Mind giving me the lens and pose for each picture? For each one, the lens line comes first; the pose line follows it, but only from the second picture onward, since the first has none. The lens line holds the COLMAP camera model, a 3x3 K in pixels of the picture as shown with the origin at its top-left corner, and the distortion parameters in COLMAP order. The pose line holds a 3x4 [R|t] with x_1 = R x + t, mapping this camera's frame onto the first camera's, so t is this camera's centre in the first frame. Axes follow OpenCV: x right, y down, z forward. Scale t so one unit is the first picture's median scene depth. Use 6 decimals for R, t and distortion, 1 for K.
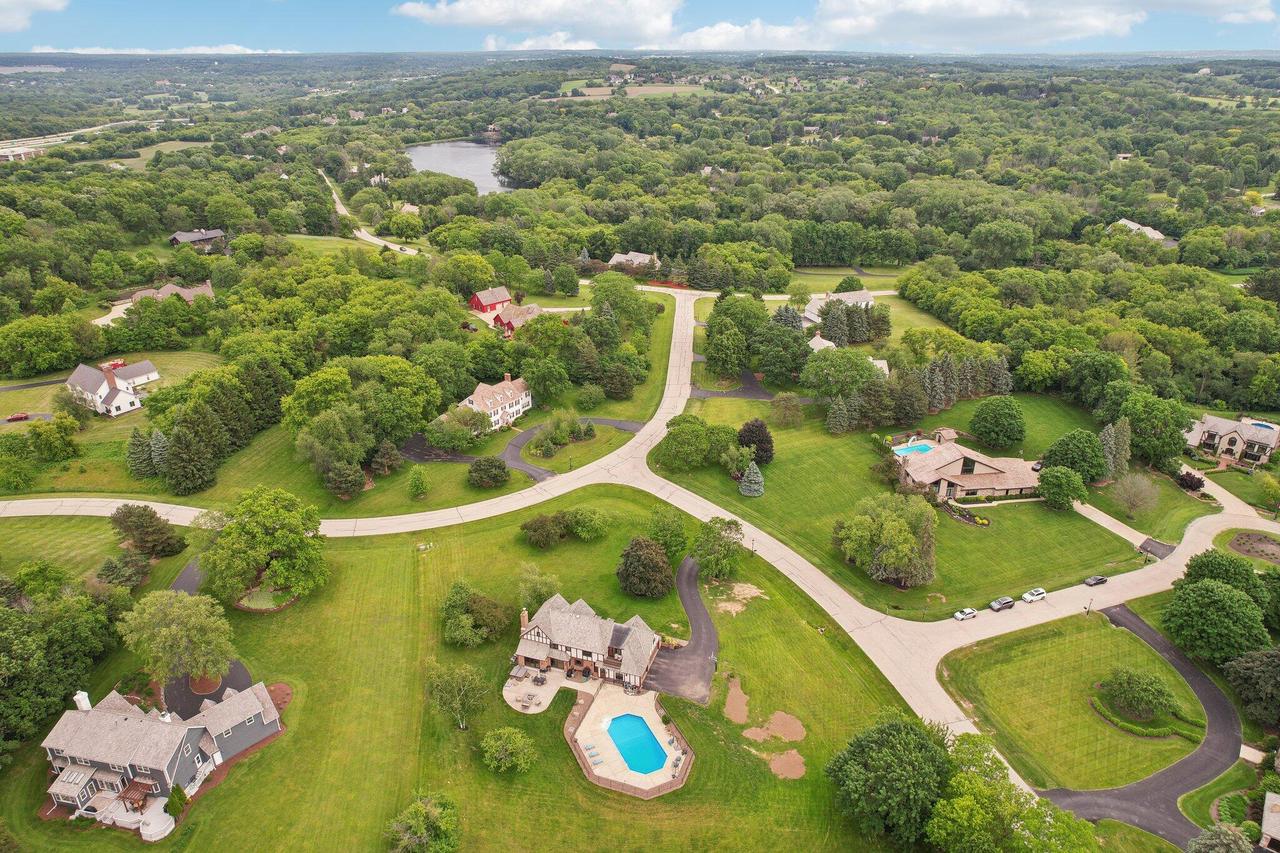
lens RADIAL K [[847.7, 0, 640.0], [0, 847.7, 426.5], [0, 0, 1]] dist [-0.058746, 0.052086]
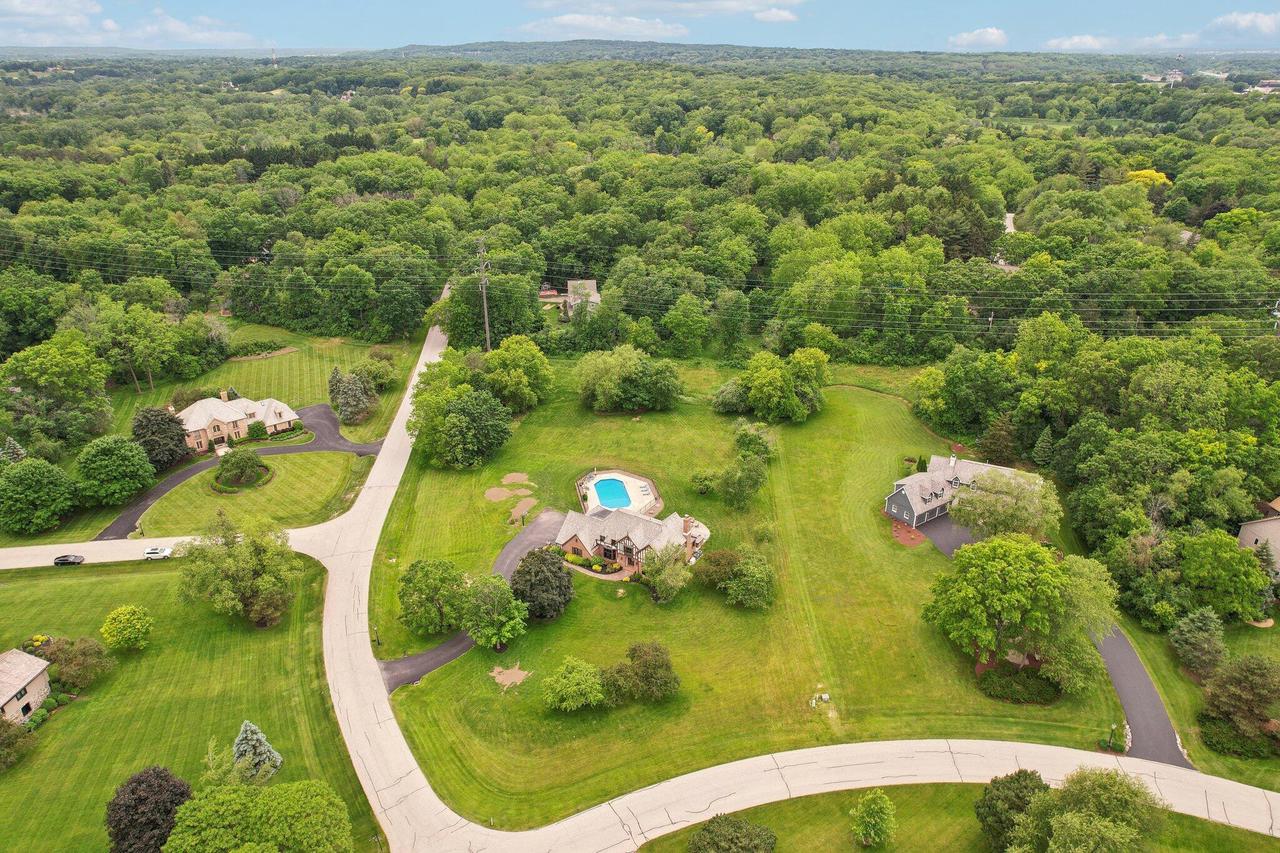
lens RADIAL K [[847.7, 0, 640.0], [0, 847.7, 426.5], [0, 0, 1]] dist [-0.058746, 0.052086]
pose [[-0.974450, -0.088608, 0.206388, -0.272544], [0.099809, 0.652353, 0.751315, -0.606594], [-0.201210, 0.752718, -0.626842, 1.506909]]
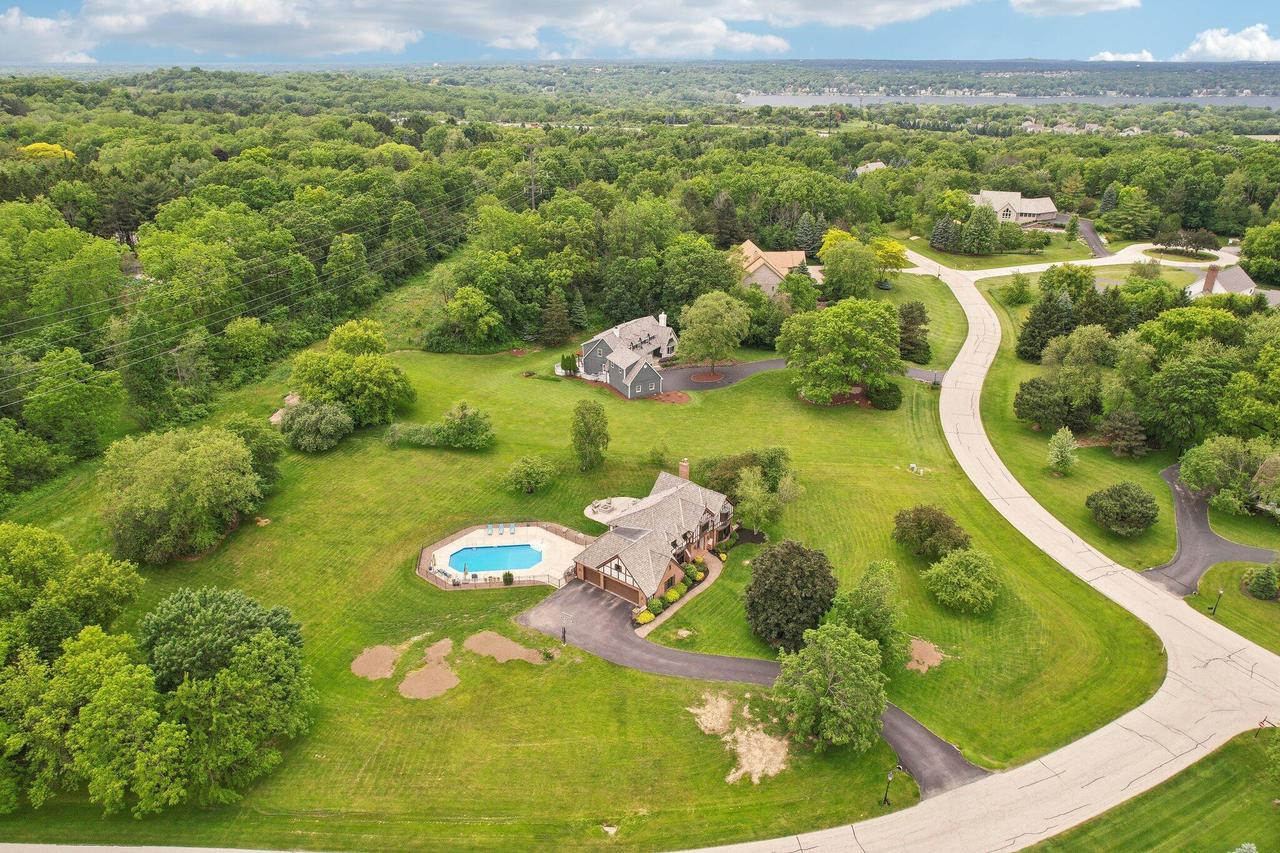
lens RADIAL K [[847.7, 0, 640.0], [0, 847.7, 426.5], [0, 0, 1]] dist [-0.058746, 0.052086]
pose [[-0.325323, 0.388023, -0.862324, 0.566437], [-0.396498, 0.771916, 0.496926, -0.201808], [0.858460, 0.503572, -0.097272, 0.982105]]
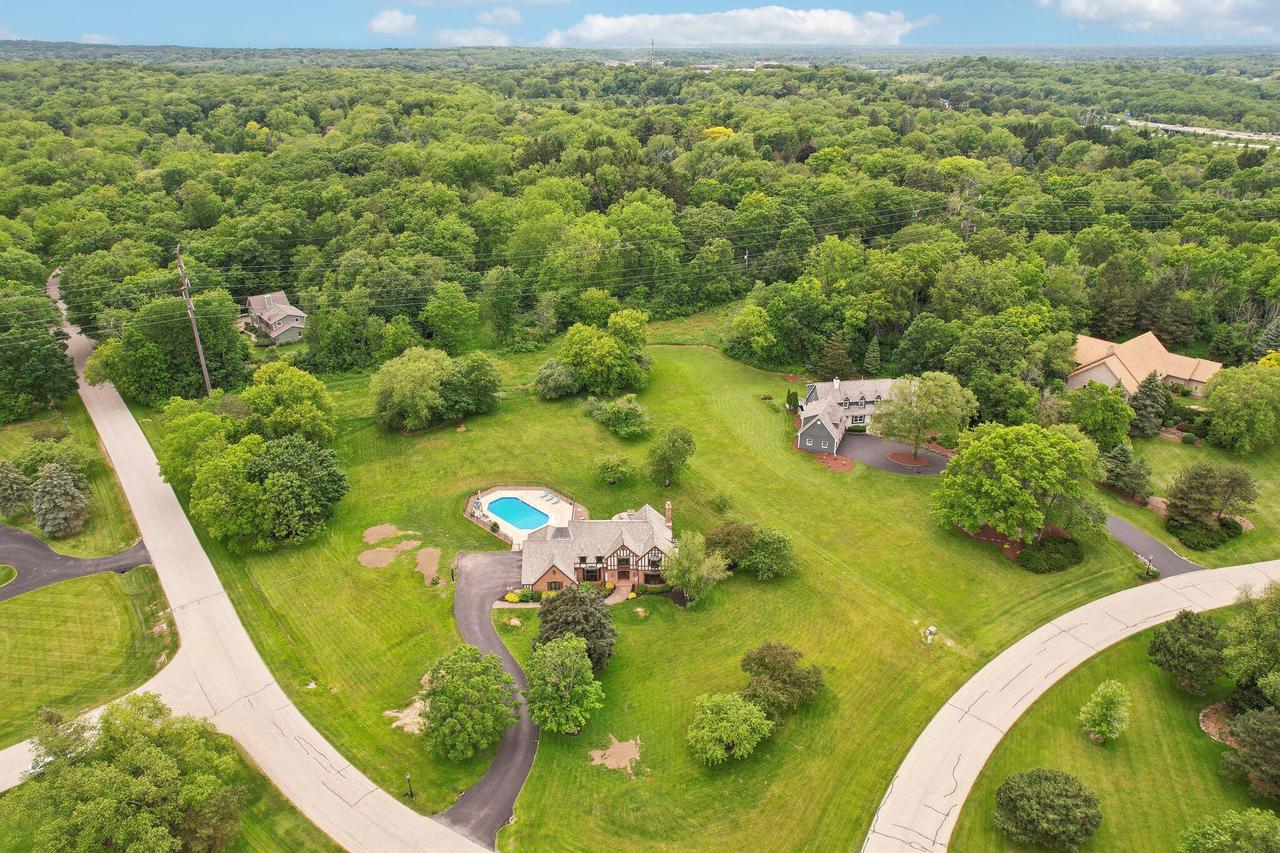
lens RADIAL K [[847.7, 0, 640.0], [0, 847.7, 426.5], [0, 0, 1]] dist [-0.058746, 0.052086]
pose [[-0.937249, 0.155628, -0.312000, 0.149589], [-0.137341, 0.657709, 0.740646, -0.471167], [0.320471, 0.737020, -0.595063, 1.397944]]
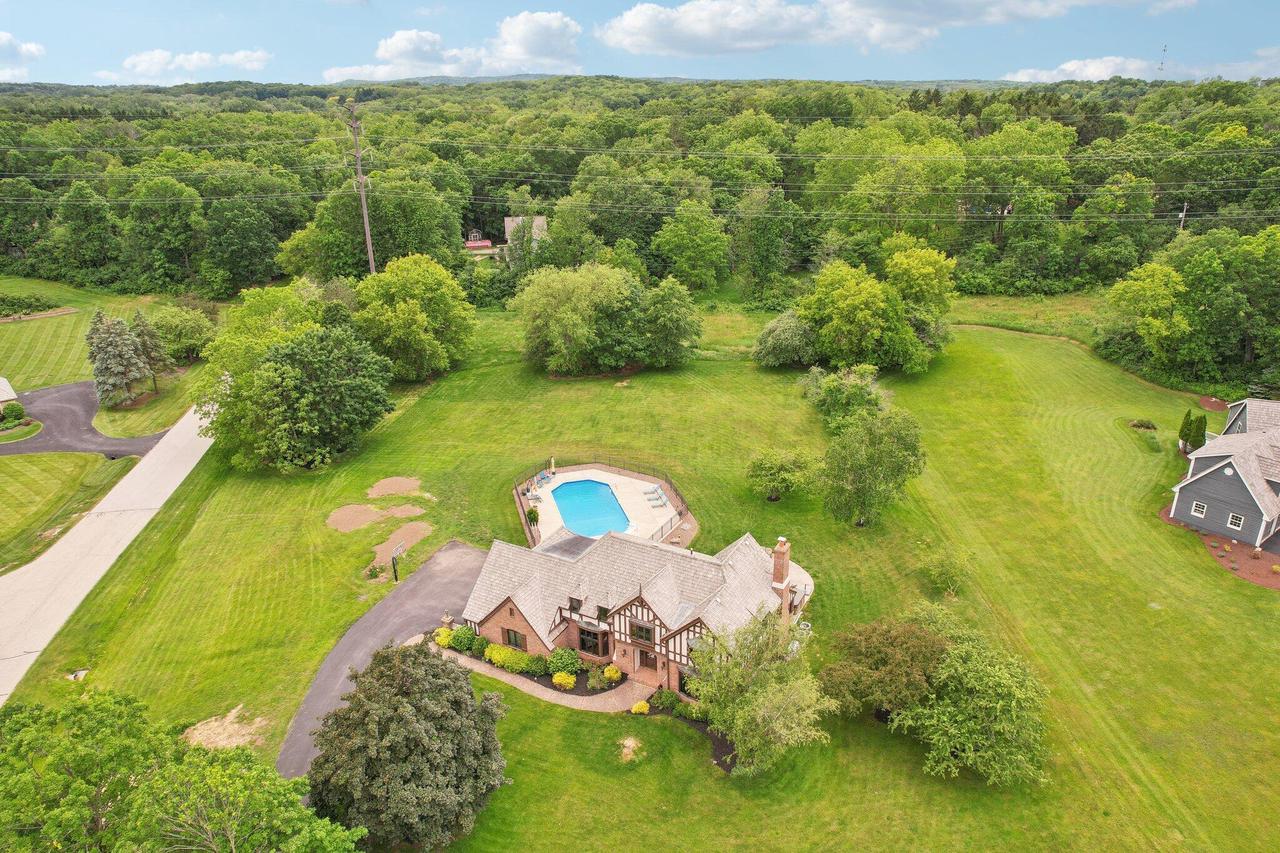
lens RADIAL K [[861.6, 0, 636.2], [0, 861.6, 425.3], [0, 0, 1]] dist [-0.074770, 0.063443]
pose [[-0.985167, -0.045946, 0.165331, -0.127933], [0.088521, 0.689309, 0.719039, -0.127564], [-0.147001, 0.723009, -0.675018, 1.200672]]
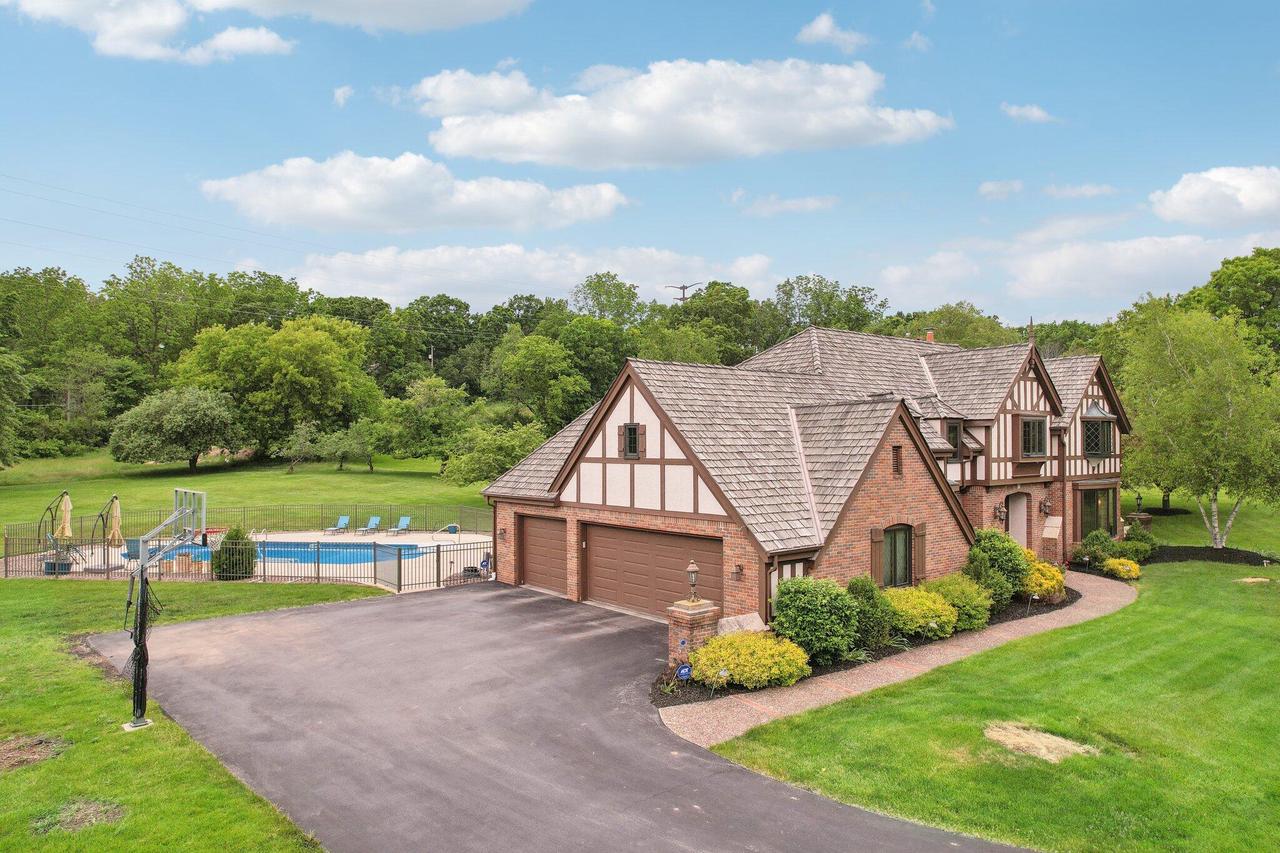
lens RADIAL K [[847.7, 0, 640.0], [0, 847.7, 426.5], [0, 0, 1]] dist [-0.058746, 0.052086]
pose [[-0.533945, 0.001359, -0.845518, 0.133821], [-0.345626, 0.912284, 0.219730, 0.209074], [0.771651, 0.409557, -0.486640, 1.026500]]
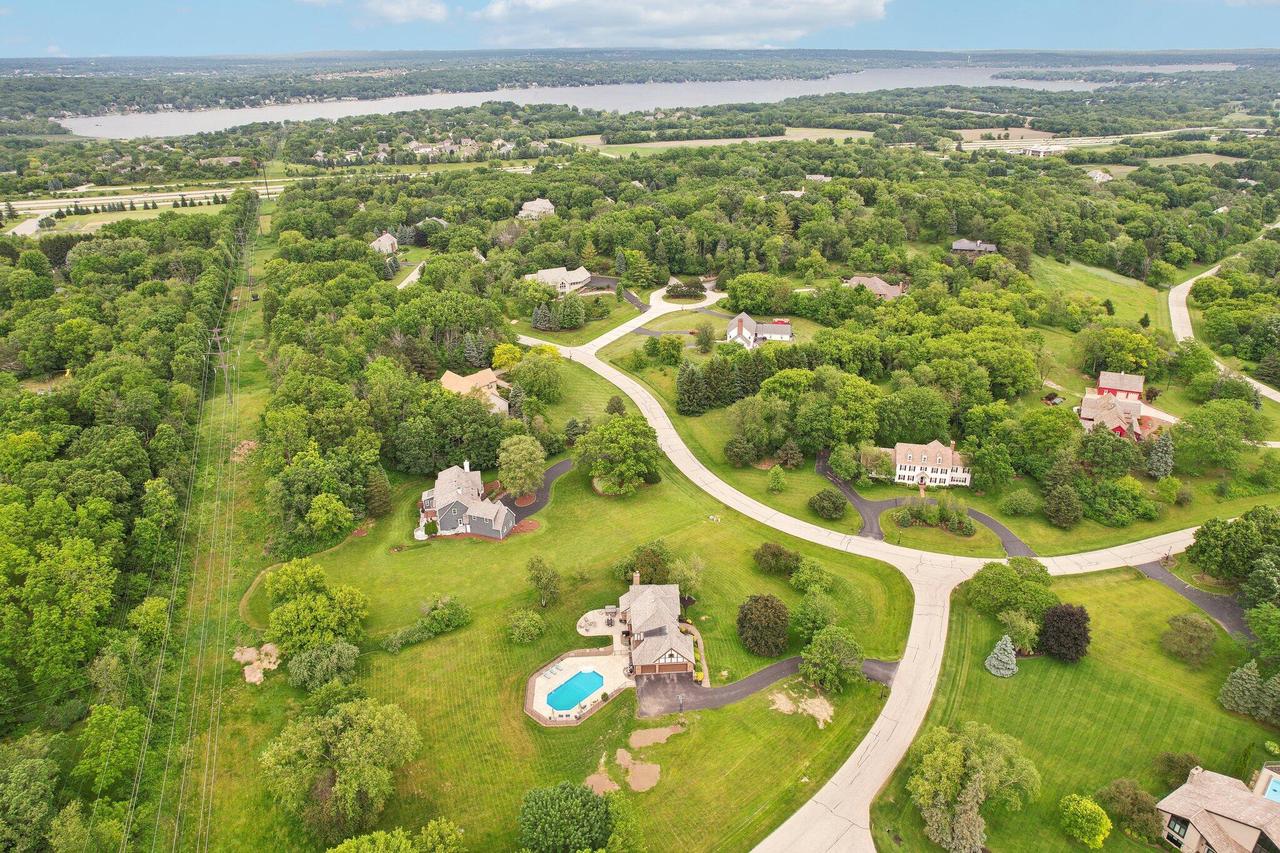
lens RADIAL K [[847.7, 0, 640.0], [0, 847.7, 426.5], [0, 0, 1]] dist [-0.058746, 0.052086]
pose [[0.387797, 0.386758, -0.836679, 0.799250], [-0.381180, 0.893749, 0.236463, -0.265653], [0.839235, 0.227225, 0.494018, 0.315624]]
